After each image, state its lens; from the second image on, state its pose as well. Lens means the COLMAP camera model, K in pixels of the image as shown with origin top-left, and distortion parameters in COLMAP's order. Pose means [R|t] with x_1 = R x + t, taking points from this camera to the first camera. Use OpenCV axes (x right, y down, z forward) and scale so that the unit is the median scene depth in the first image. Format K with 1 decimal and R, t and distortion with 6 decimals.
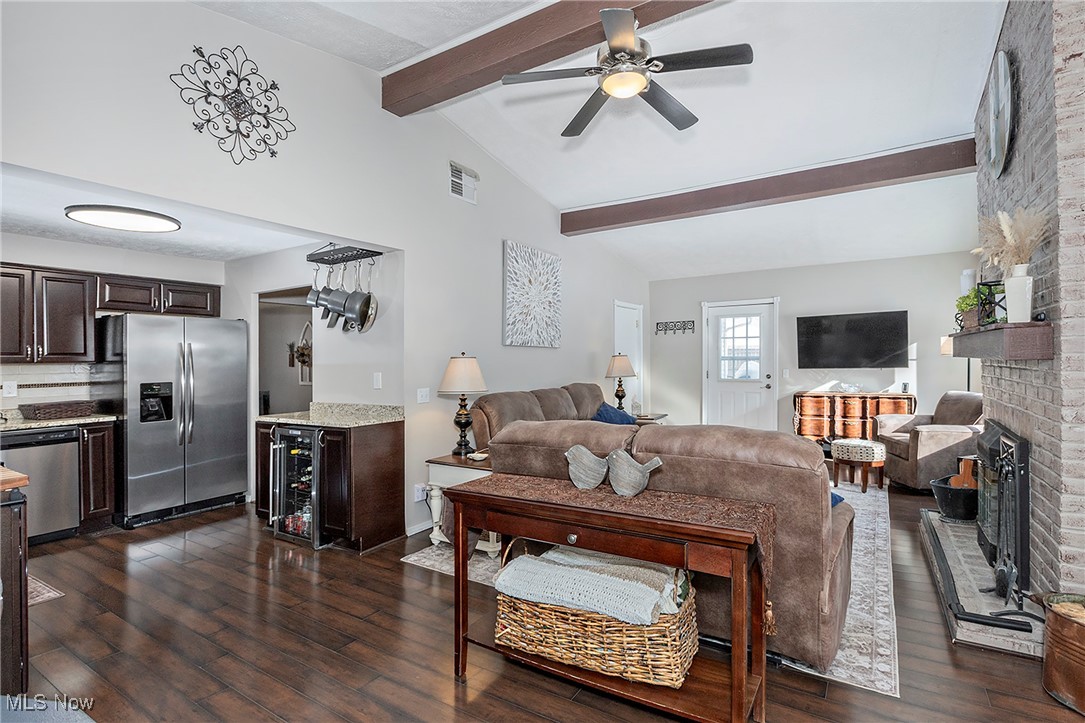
lens RADIAL K [[531.9, 0, 542.9], [0, 531.9, 361.6], [0, 0, 1]] dist [0.011795, 0.001177]
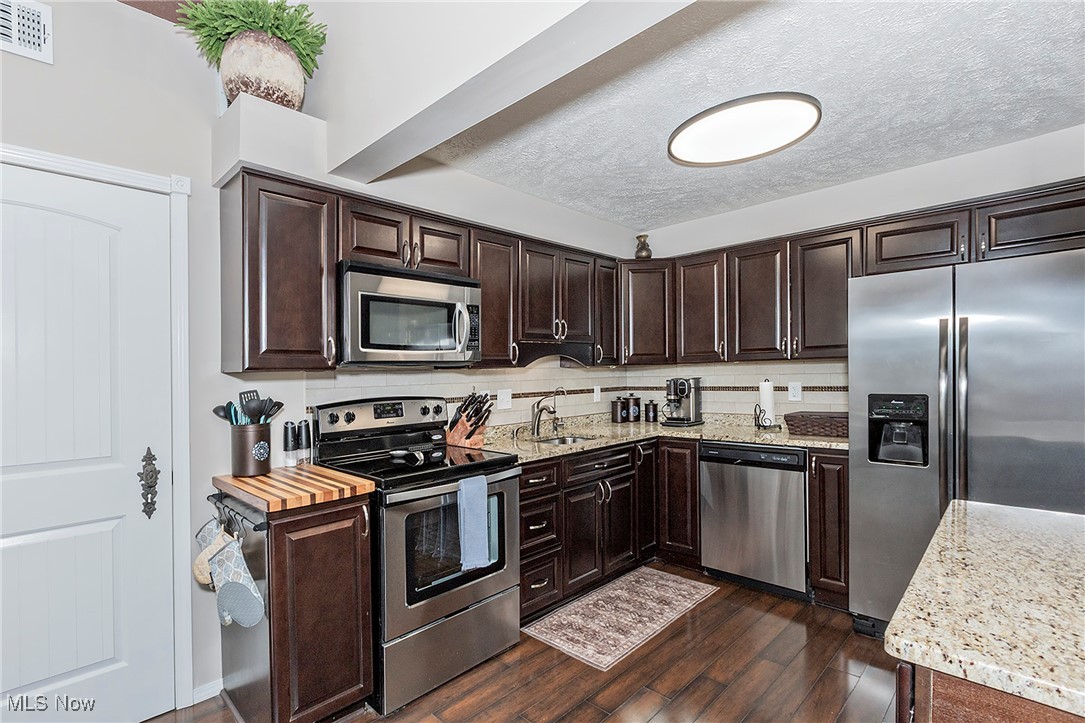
lens RADIAL K [[503.1, 0, 501.1], [0, 503.1, 359.2], [0, 0, 1]] dist [-0.001387, -0.001595]
pose [[-0.201957, -0.000859, -0.979394, -0.039510], [0.020610, 0.999774, -0.005127, -0.003417], [0.979178, -0.021221, -0.201894, 0.586061]]
